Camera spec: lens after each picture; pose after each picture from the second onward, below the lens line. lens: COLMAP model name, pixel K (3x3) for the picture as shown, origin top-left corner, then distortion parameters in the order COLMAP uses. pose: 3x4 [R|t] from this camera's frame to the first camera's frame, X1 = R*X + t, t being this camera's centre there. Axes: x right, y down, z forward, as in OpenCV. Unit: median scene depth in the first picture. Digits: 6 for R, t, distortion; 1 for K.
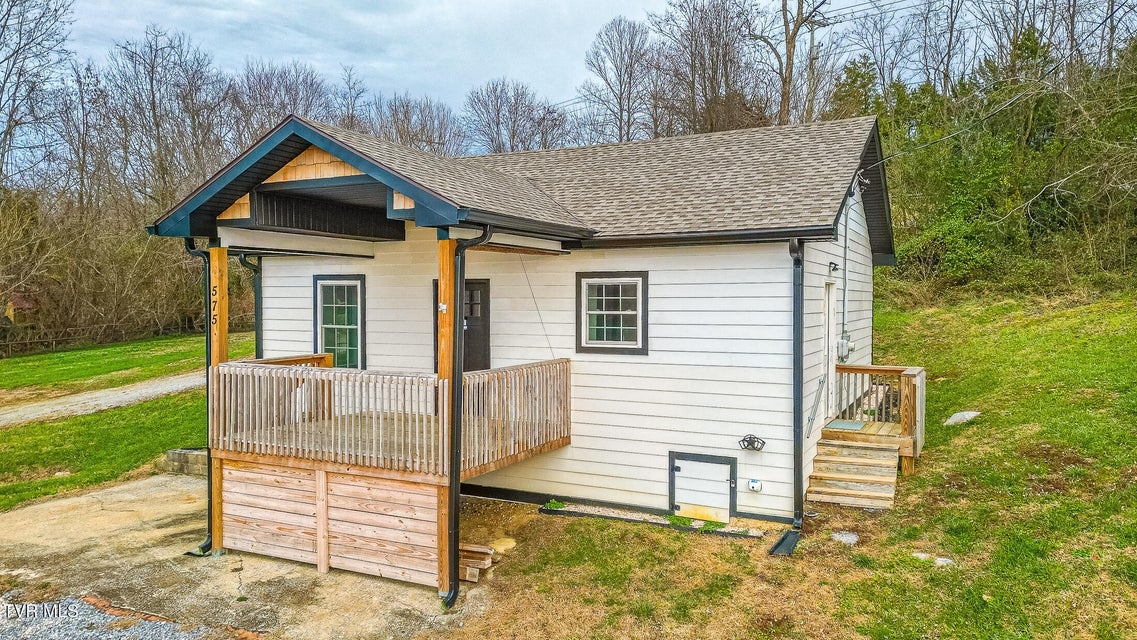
lens RADIAL K [[808.4, 0, 566.2], [0, 808.4, 326.5], [0, 0, 1]] dist [0.062141, -0.035050]
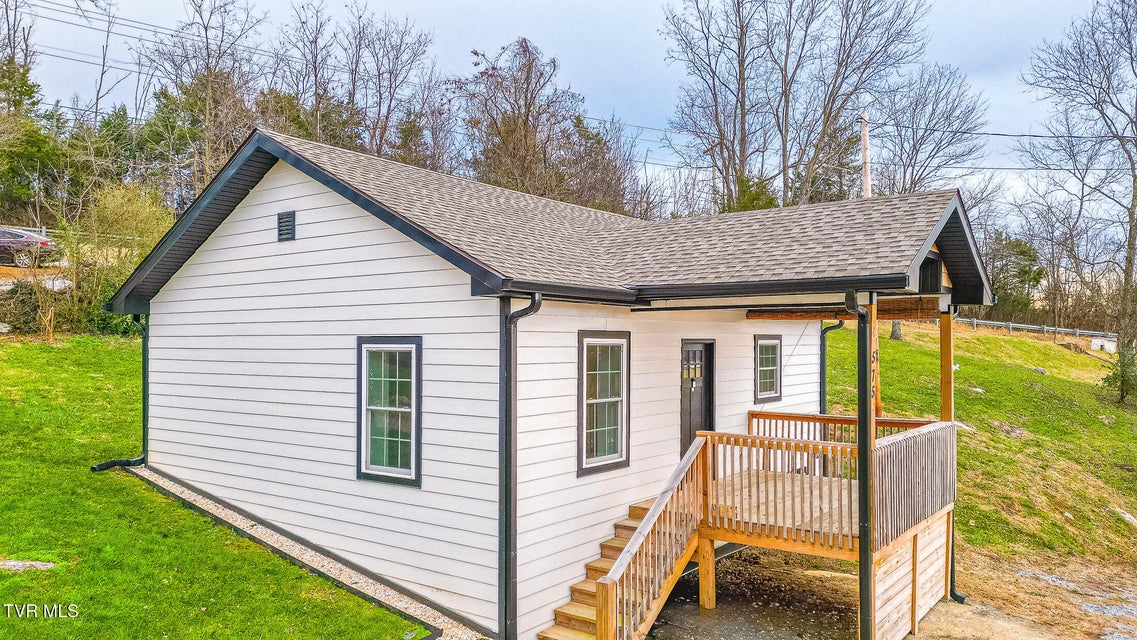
lens RADIAL K [[808.4, 0, 583.7], [0, 808.4, 323.7], [0, 0, 1]] dist [0.062141, -0.035050]
pose [[0.182837, 0.017974, 0.982979, -1.199387], [0.029269, 0.999290, -0.023716, -0.062886], [-0.982708, 0.033107, 0.182181, 1.048591]]
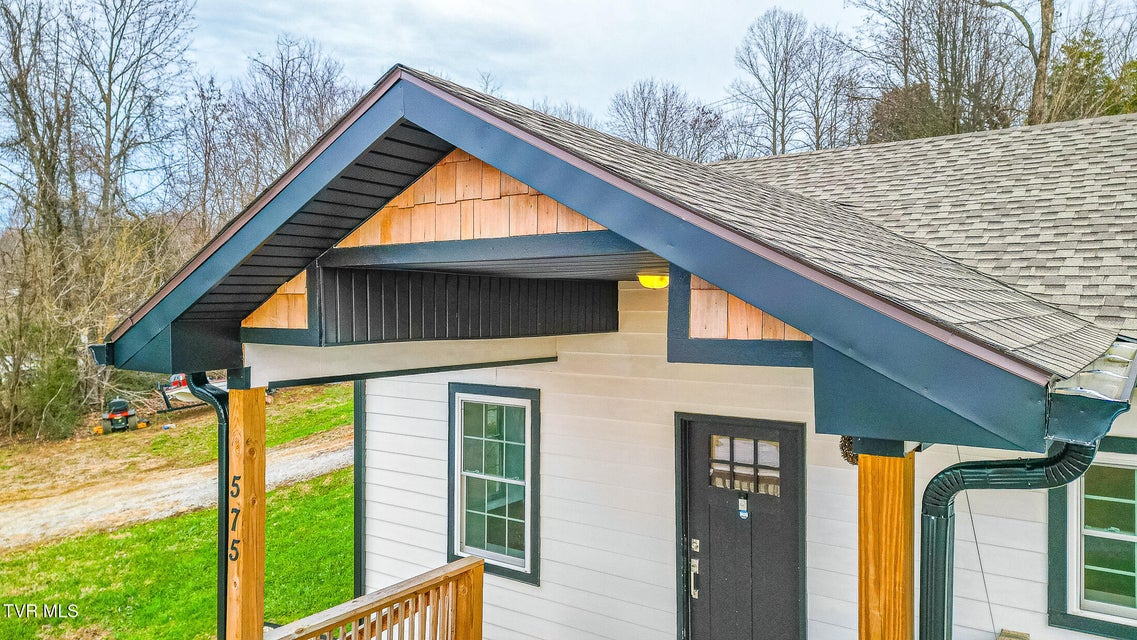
lens RADIAL K [[808.4, 0, 559.2], [0, 808.4, 324.1], [0, 0, 1]] dist [0.062141, -0.035050]
pose [[0.986881, 0.006041, -0.161336, -0.172067], [-0.008082, 0.999895, -0.012000, -0.117976], [0.161246, 0.013147, 0.986827, 0.543903]]
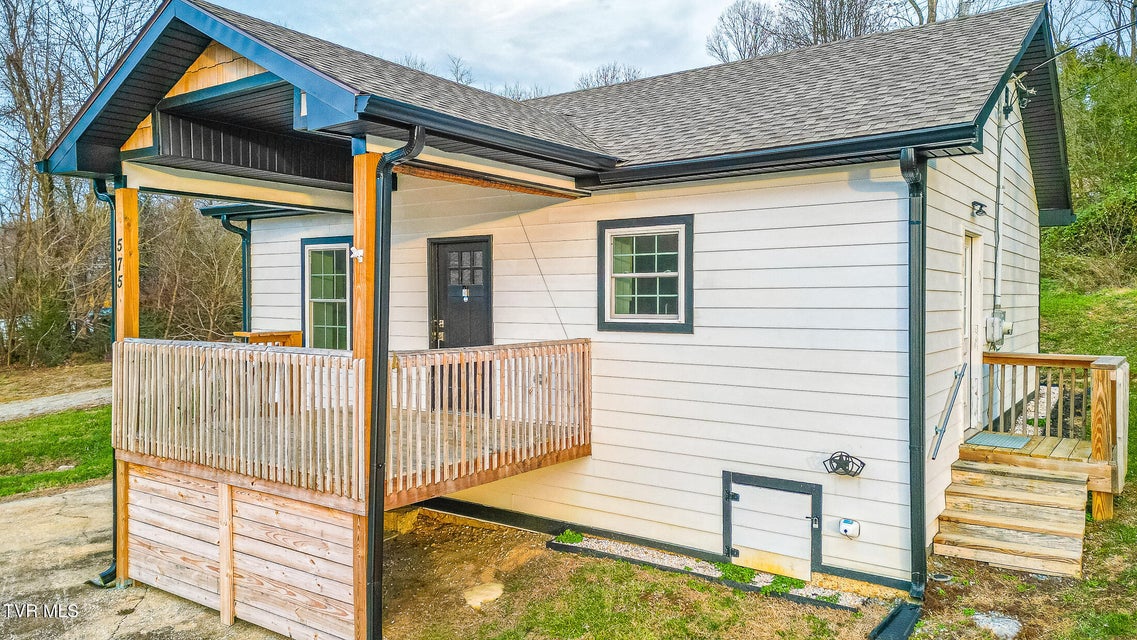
lens RADIAL K [[808.4, 0, 559.1], [0, 808.4, 313.6], [0, 0, 1]] dist [0.062141, -0.035050]
pose [[0.986163, 0.002131, -0.165764, 0.101018], [-0.004897, 0.999855, -0.016281, 0.029988], [0.165705, 0.016868, 0.986031, 0.278804]]
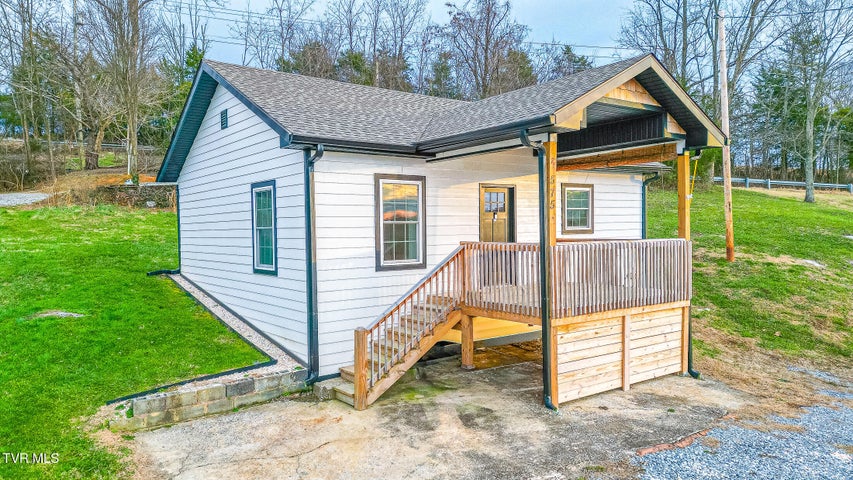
lens RADIAL K [[606.5, 0, 439.1], [0, 606.5, 221.1], [0, 0, 1]] dist [0.062141, -0.035050]
pose [[0.449919, -0.000421, 0.893069, -1.171126], [0.046298, 0.998666, -0.022853, 0.023974], [-0.891868, 0.051629, 0.449339, 0.700062]]
